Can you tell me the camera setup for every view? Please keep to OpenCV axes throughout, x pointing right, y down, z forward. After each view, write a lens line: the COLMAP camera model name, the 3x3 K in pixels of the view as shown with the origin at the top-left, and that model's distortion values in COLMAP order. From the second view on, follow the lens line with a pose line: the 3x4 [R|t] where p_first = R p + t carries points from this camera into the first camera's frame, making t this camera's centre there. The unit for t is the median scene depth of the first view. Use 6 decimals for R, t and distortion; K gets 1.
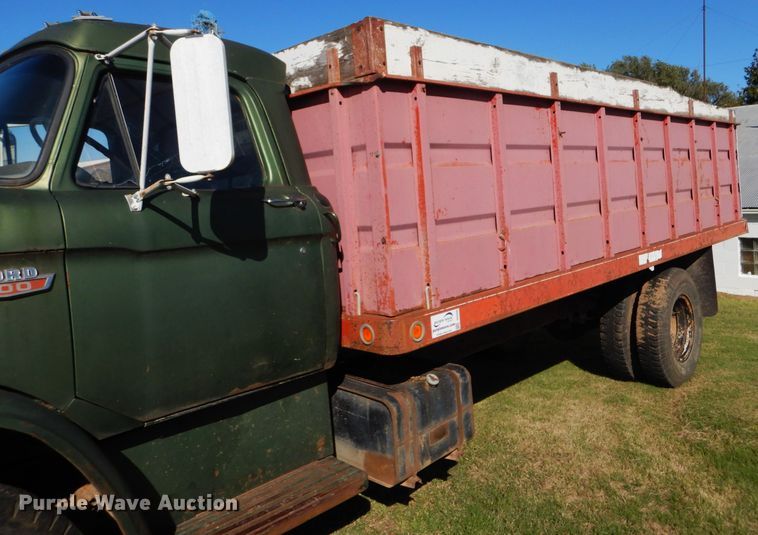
lens RADIAL K [[591.1, 0, 403.0], [0, 591.1, 222.4], [0, 0, 1]] dist [0.006851, -0.004323]
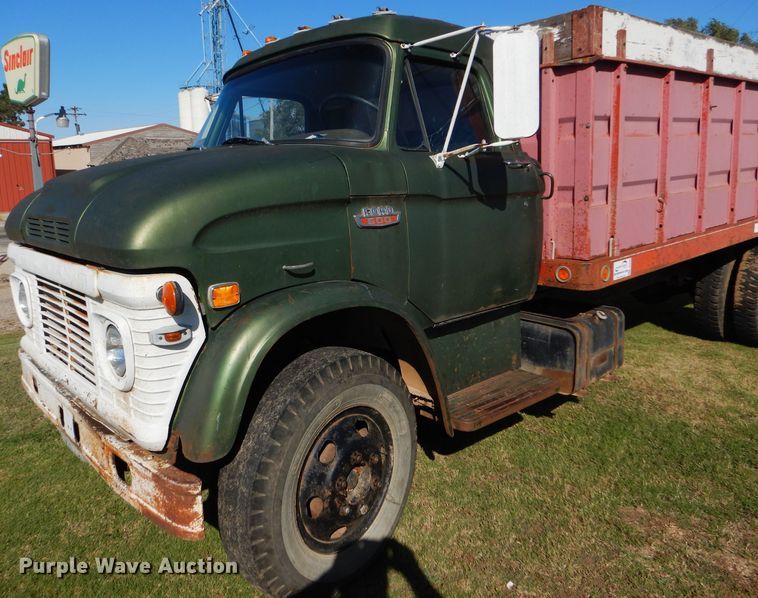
lens RADIAL K [[587.4, 0, 336.6], [0, 587.4, 282.4], [0, 0, 1]] dist [0.003474, -0.002101]
pose [[0.992258, 0.040076, -0.117547, -0.367706], [-0.022431, 0.988769, 0.147756, 0.032351], [0.122149, -0.143976, 0.982014, -0.261488]]
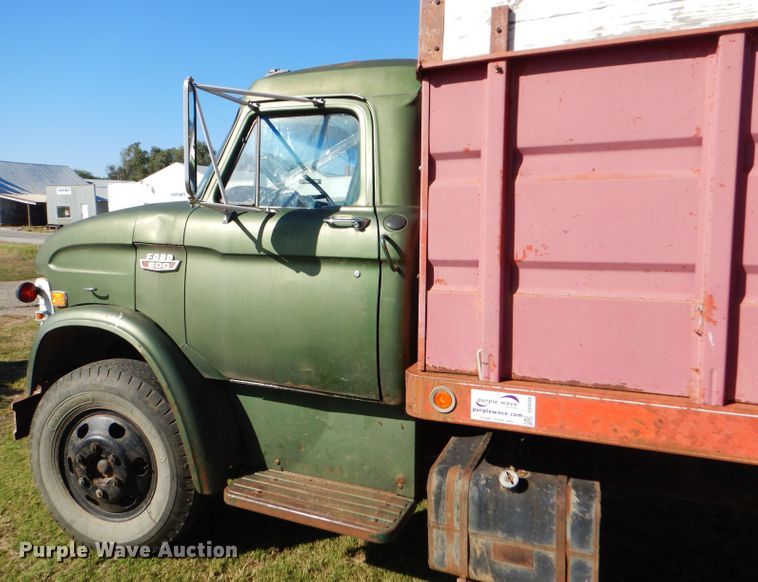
lens RADIAL K [[545.0, 0, 377.0], [0, 545.0, 282.5], [0, 0, 1]] dist [0.004724, 0.000524]
pose [[0.359418, 0.150014, -0.921040, 0.593640], [-0.068990, 0.988565, 0.134090, -0.053877], [0.930623, 0.015349, 0.365657, 0.623226]]
